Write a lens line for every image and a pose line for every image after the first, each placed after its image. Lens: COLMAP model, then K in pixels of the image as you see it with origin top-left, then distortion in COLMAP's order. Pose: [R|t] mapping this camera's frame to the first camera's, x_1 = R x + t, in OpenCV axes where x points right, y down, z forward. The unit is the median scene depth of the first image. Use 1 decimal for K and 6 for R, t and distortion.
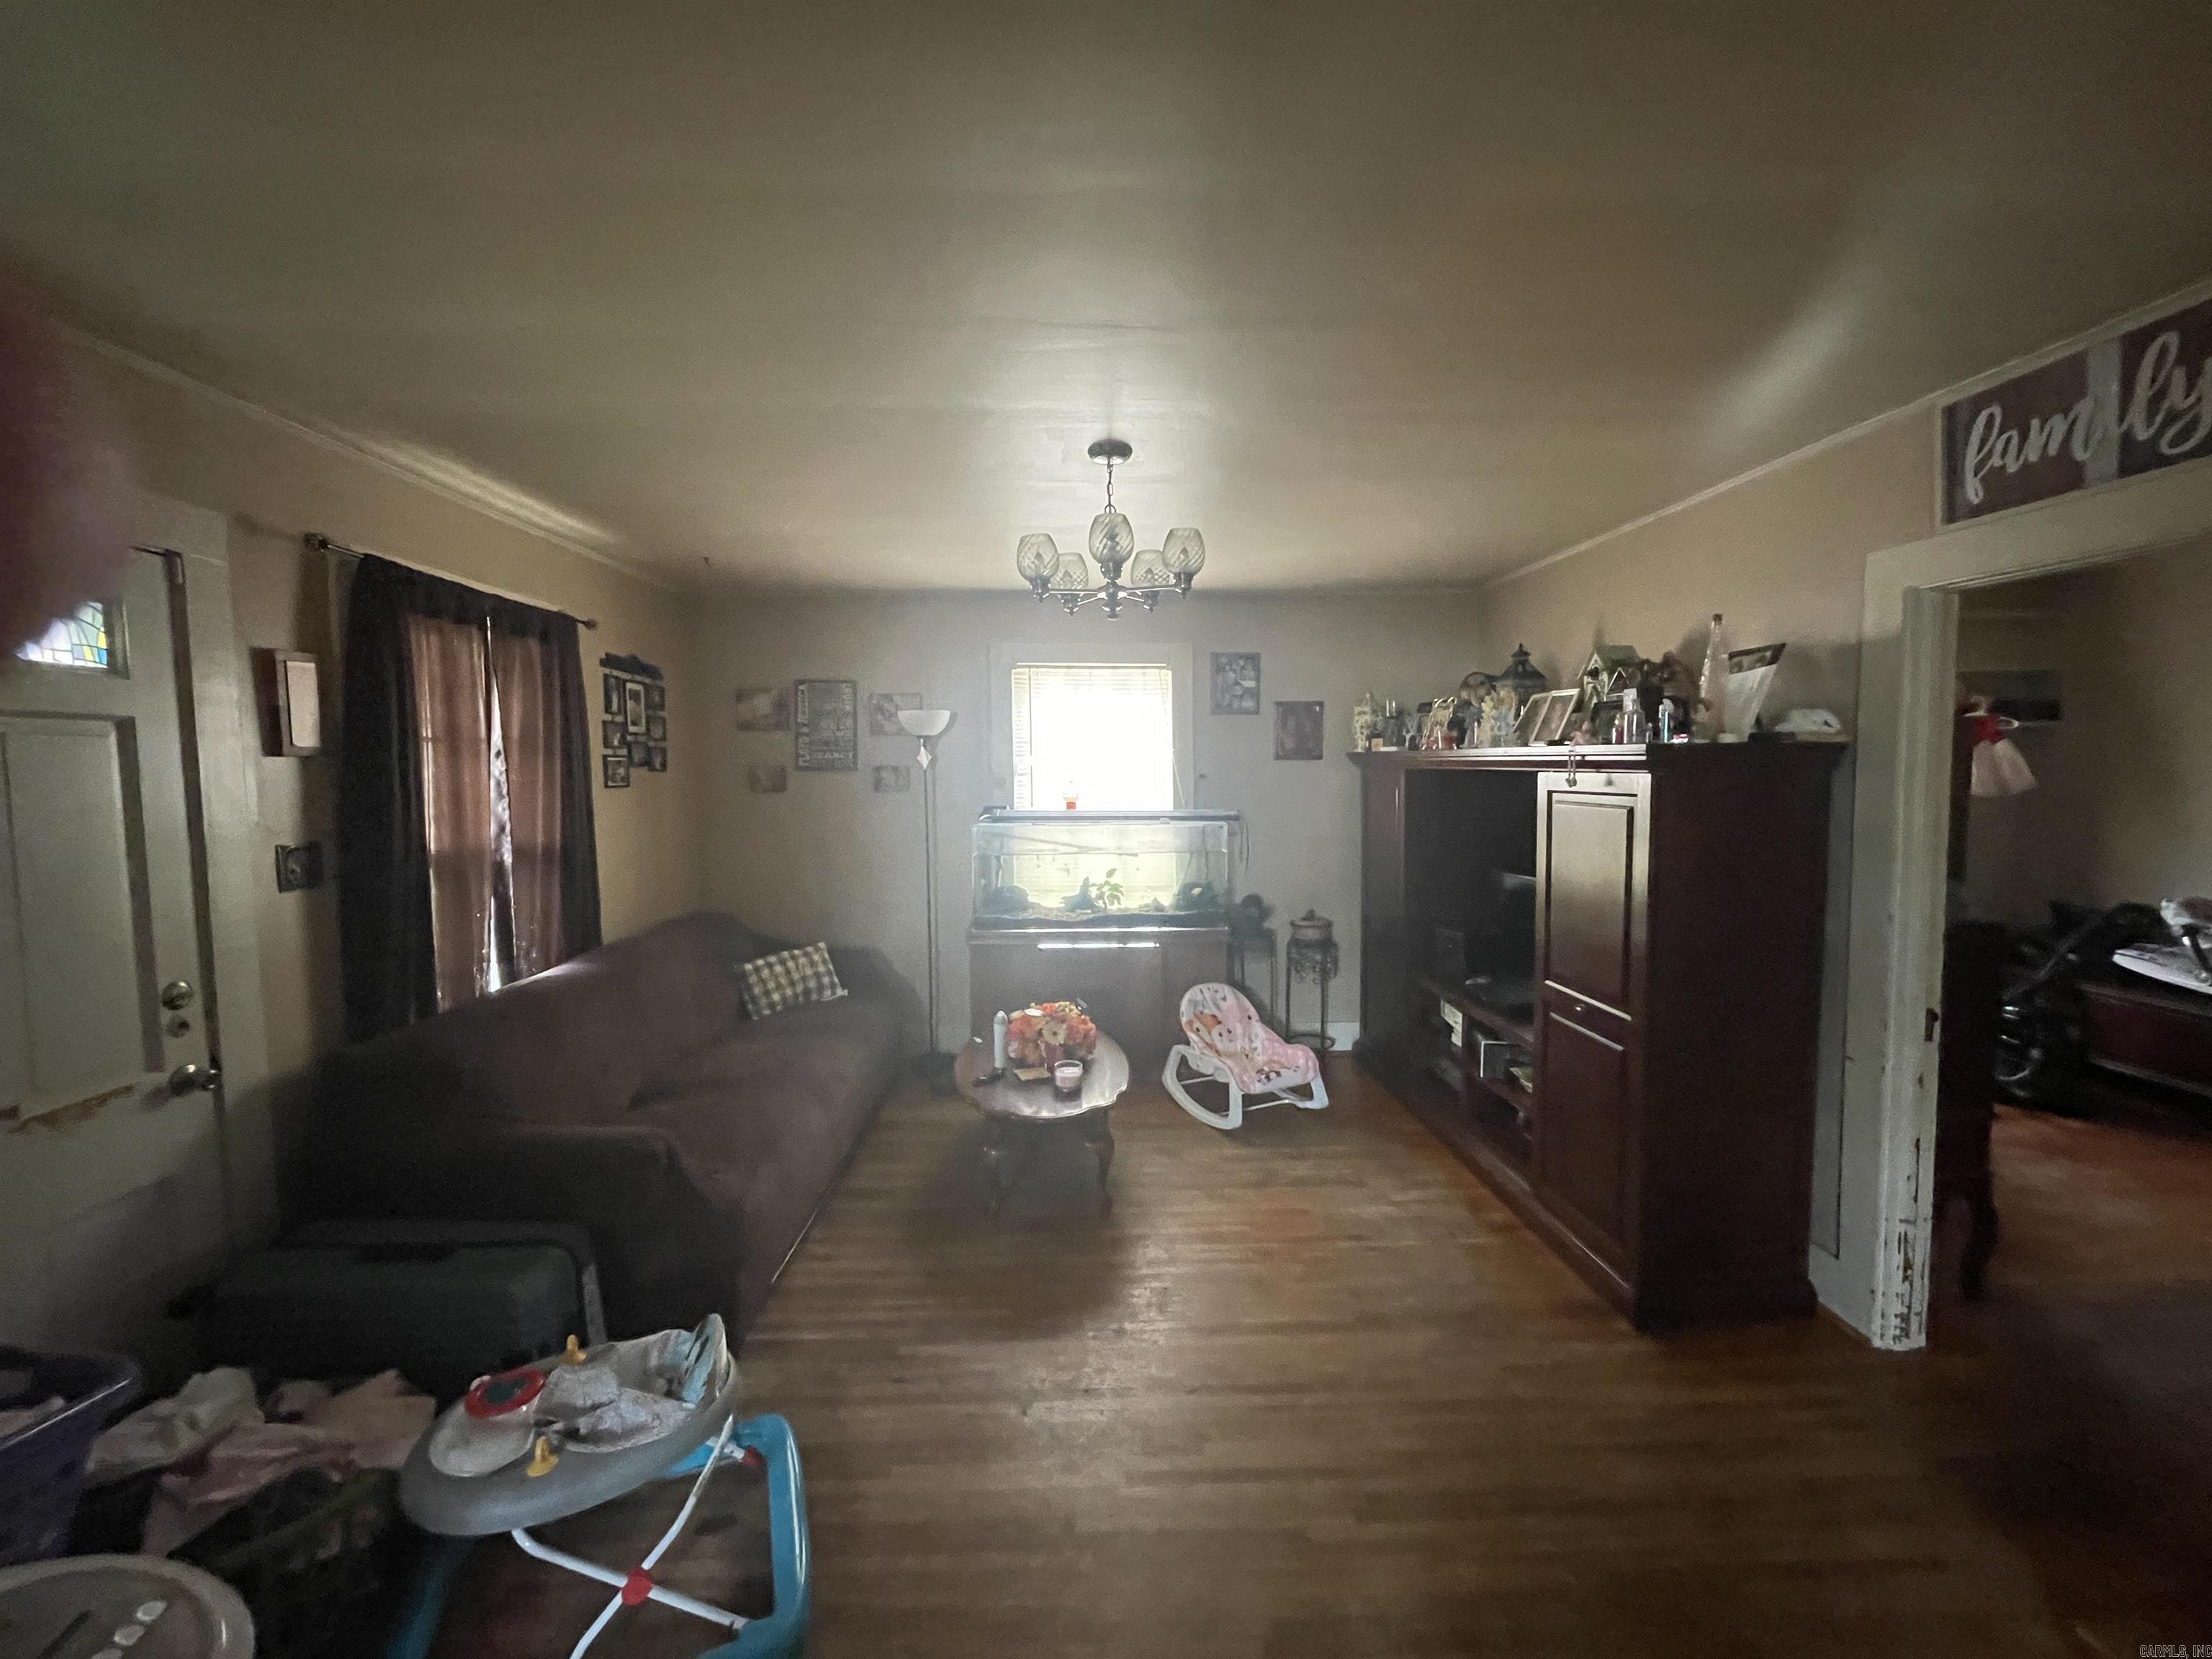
lens RADIAL K [[897.8, 0, 1100.1], [0, 897.8, 827.2], [0, 0, 1]] dist [-0.001960, -0.000395]
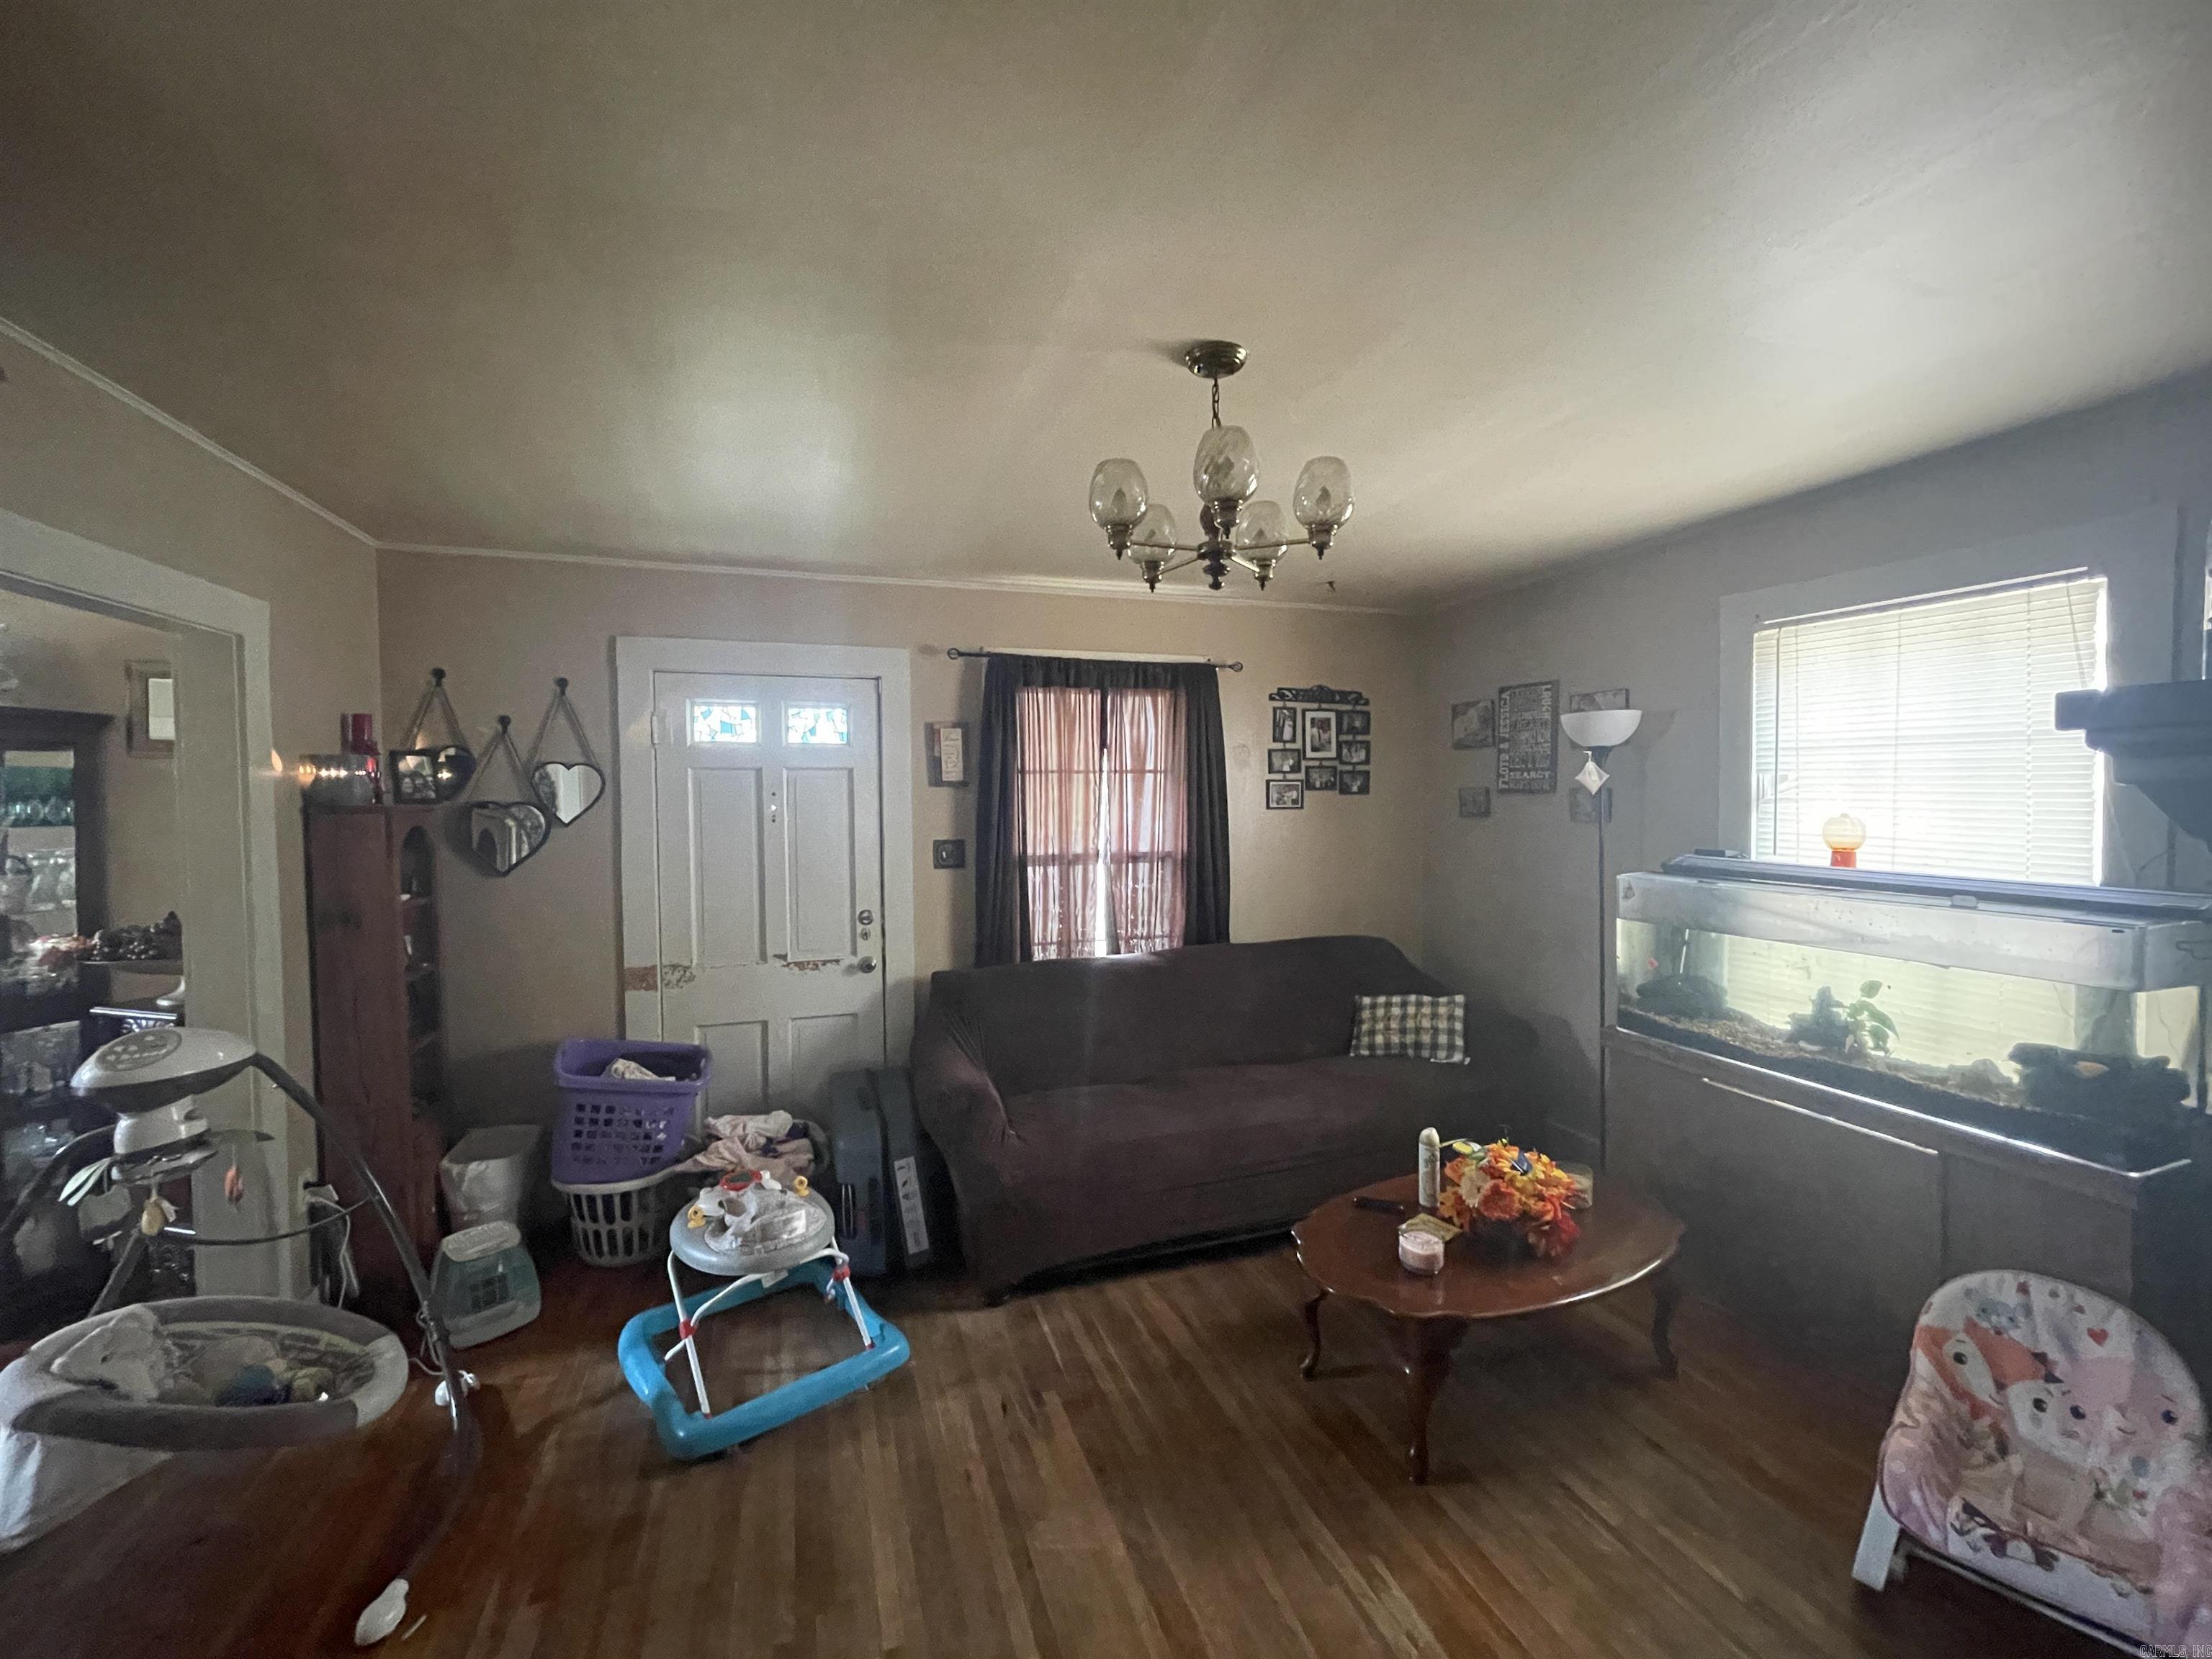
lens RADIAL K [[897.8, 0, 1101.6], [0, 897.8, 825.6], [0, 0, 1]] dist [-0.001960, -0.000395]
pose [[0.294153, 0.040697, -0.954892, 0.410872], [-0.057863, 0.998019, 0.024710, -0.035176], [0.954005, 0.047985, 0.295925, 0.428545]]
